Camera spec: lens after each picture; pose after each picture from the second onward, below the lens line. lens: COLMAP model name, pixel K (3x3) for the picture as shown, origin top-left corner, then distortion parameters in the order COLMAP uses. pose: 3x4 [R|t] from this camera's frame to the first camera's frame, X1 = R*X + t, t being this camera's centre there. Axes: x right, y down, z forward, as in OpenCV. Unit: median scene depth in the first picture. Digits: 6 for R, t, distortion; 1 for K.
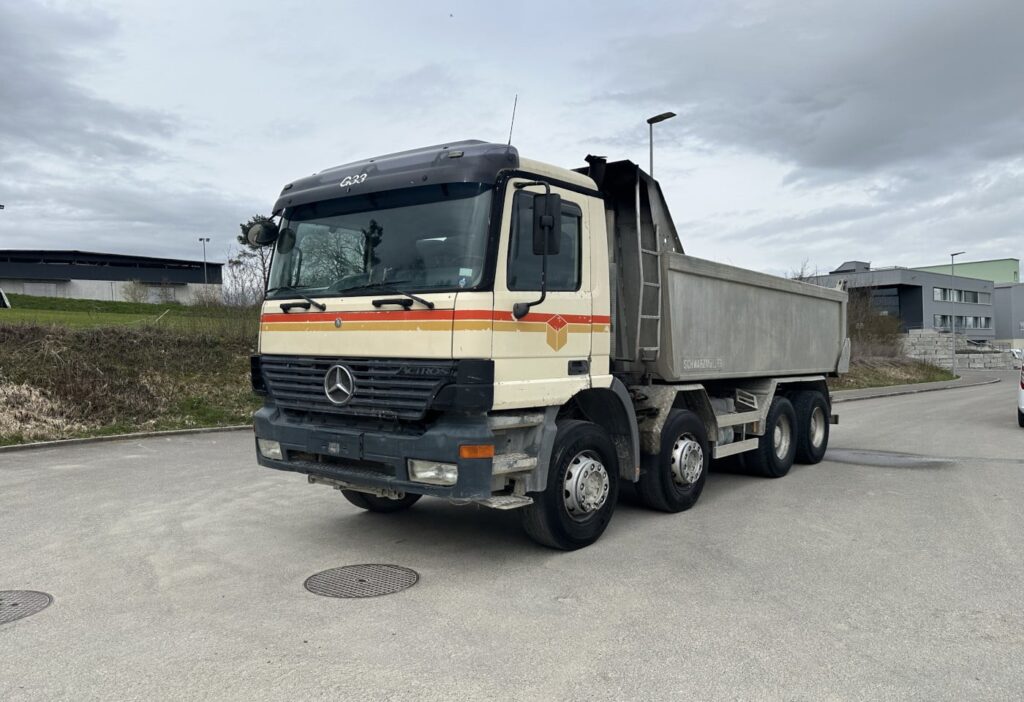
lens RADIAL K [[750.9, 0, 512.0], [0, 750.9, 351.0], [0, 0, 1]] dist [-0.003453, -0.001744]
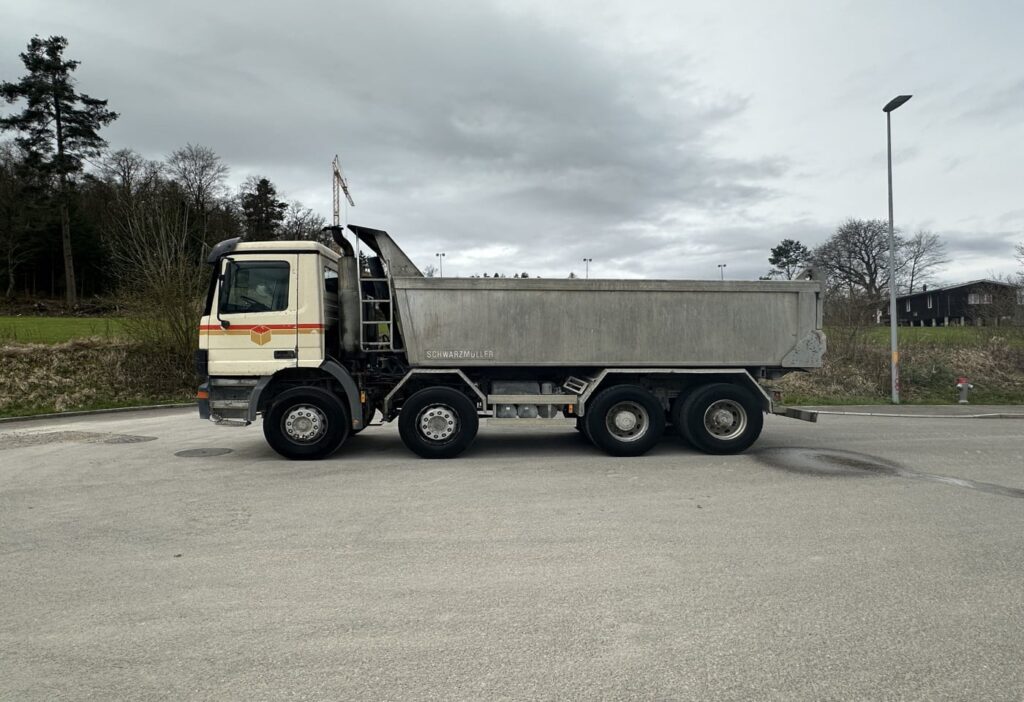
lens RADIAL K [[570.5, 0, 513.8], [0, 570.5, 353.9], [0, 0, 1]] dist [-0.002893, -0.000760]
pose [[0.674338, 0.003567, -0.738414, 1.122354], [0.003250, 0.999964, 0.007799, 0.009261], [0.738415, -0.007659, 0.674303, 0.398530]]
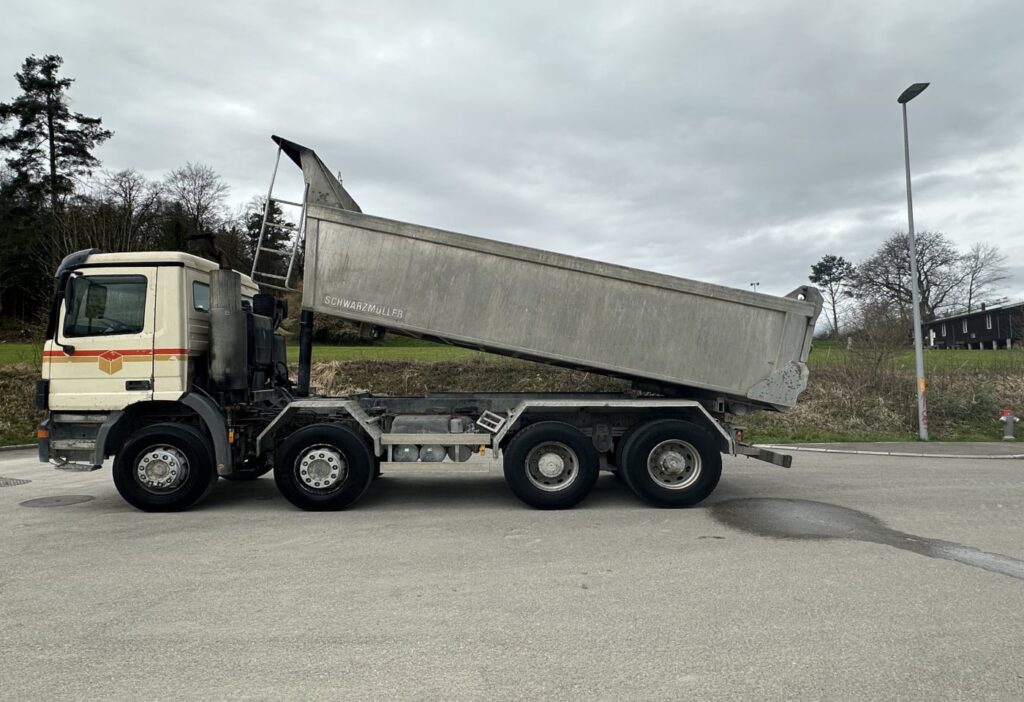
lens RADIAL K [[613.1, 0, 512.0], [0, 613.1, 351.0], [0, 0, 1]] dist [-0.000637, -0.001740]
pose [[0.644043, -0.035600, -0.764160, 1.162495], [0.006000, 0.999121, -0.041489, 0.006963], [0.764966, 0.022136, 0.643691, 0.623997]]
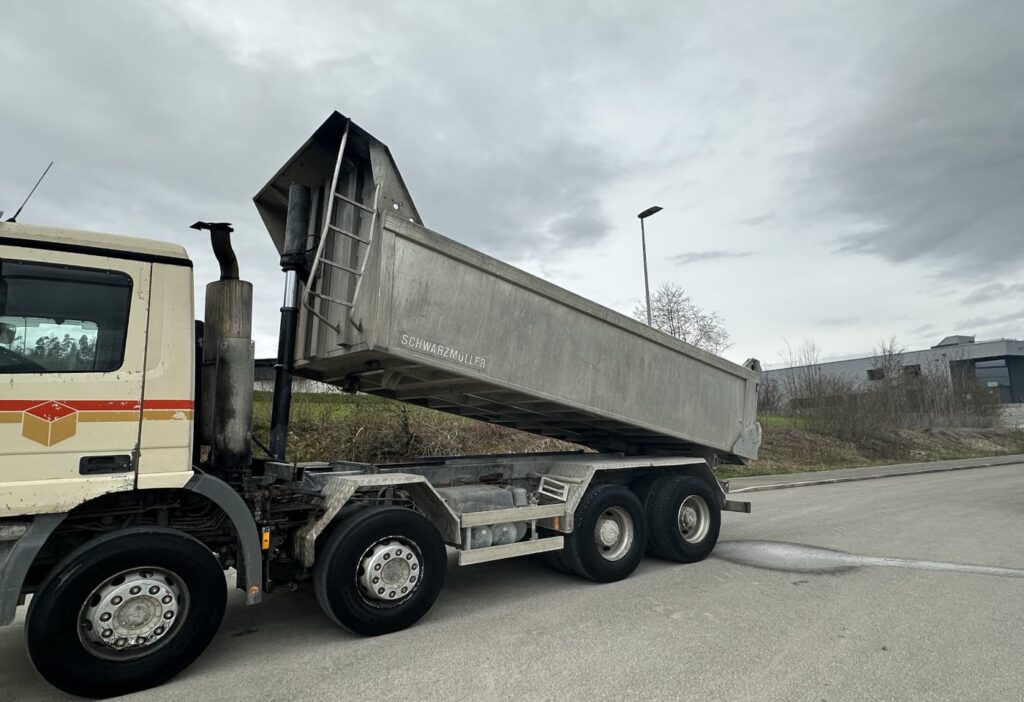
lens RADIAL K [[600.4, 0, 500.9], [0, 600.4, 344.3], [0, 0, 1]] dist [0.002134, 0.000334]
pose [[0.968366, -0.048257, -0.244824, 0.532413], [0.014591, 0.990394, -0.137504, -0.009165], [0.249108, 0.129582, 0.959768, 0.364807]]
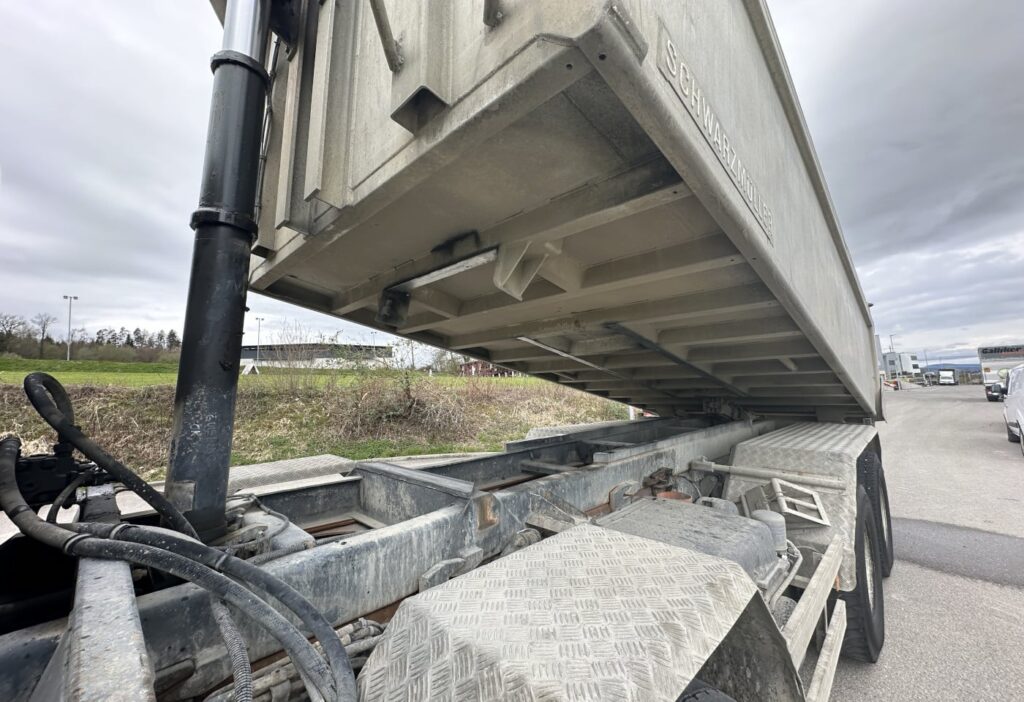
lens RADIAL K [[407.5, 0, 512.0], [0, 407.5, 351.0], [0, 0, 1]] dist [-0.002014, -0.000040]
pose [[0.993154, -0.043032, -0.108595, 0.210765], [0.032760, 0.994970, -0.094662, -0.012247], [0.112123, 0.090457, 0.989569, 0.891000]]
